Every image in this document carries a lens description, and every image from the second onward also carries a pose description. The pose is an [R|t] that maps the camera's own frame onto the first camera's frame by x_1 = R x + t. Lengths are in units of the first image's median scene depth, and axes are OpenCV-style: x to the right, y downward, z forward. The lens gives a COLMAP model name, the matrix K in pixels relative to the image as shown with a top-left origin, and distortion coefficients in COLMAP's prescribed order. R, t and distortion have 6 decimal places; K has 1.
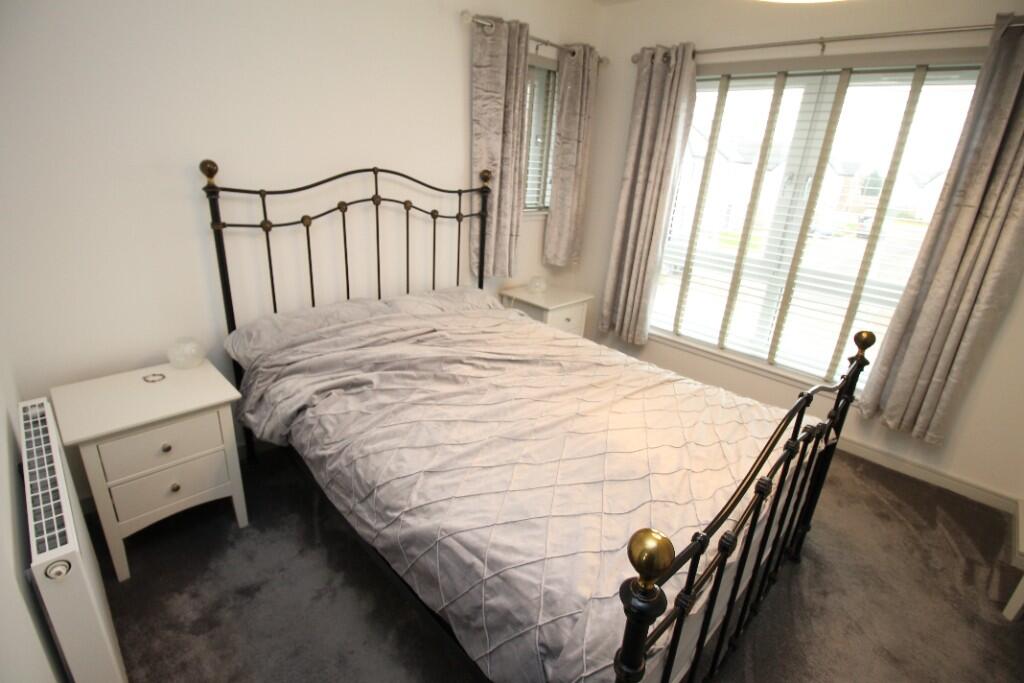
lens RADIAL K [[486.7, 0, 509.3], [0, 486.7, 337.4], [0, 0, 1]] dist [-0.005043, -0.003117]
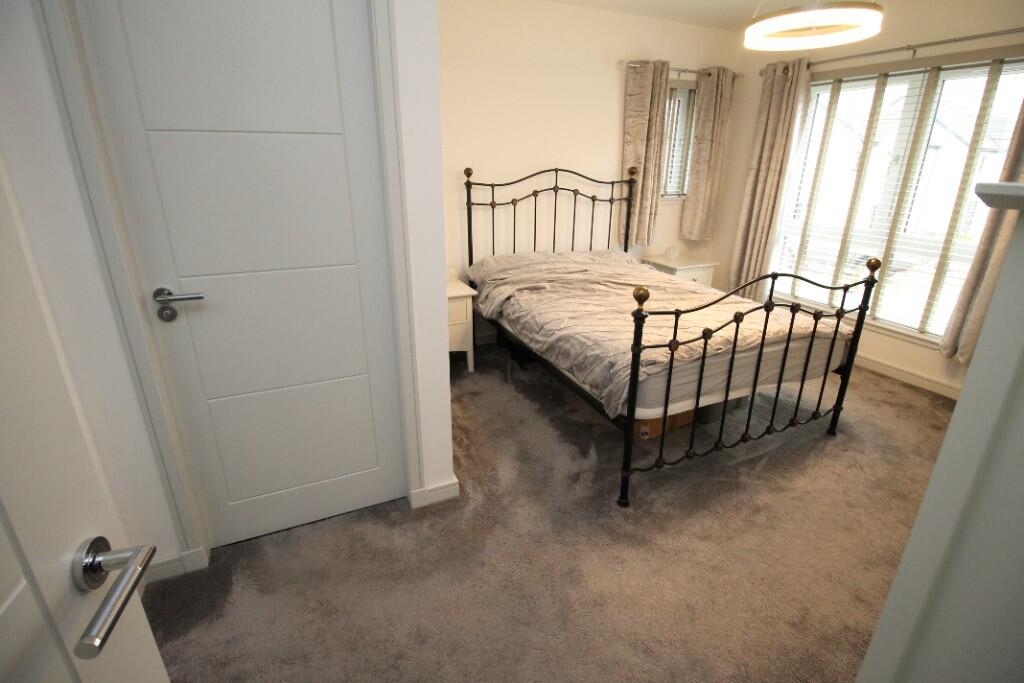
lens RADIAL K [[486.7, 0, 511.9], [0, 486.7, 340.7], [0, 0, 1]] dist [-0.005043, -0.003117]
pose [[0.938515, 0.063745, -0.339302, 0.139026], [-0.066545, 0.997778, 0.003391, 0.186028], [0.338764, 0.019396, 0.940671, -0.455984]]
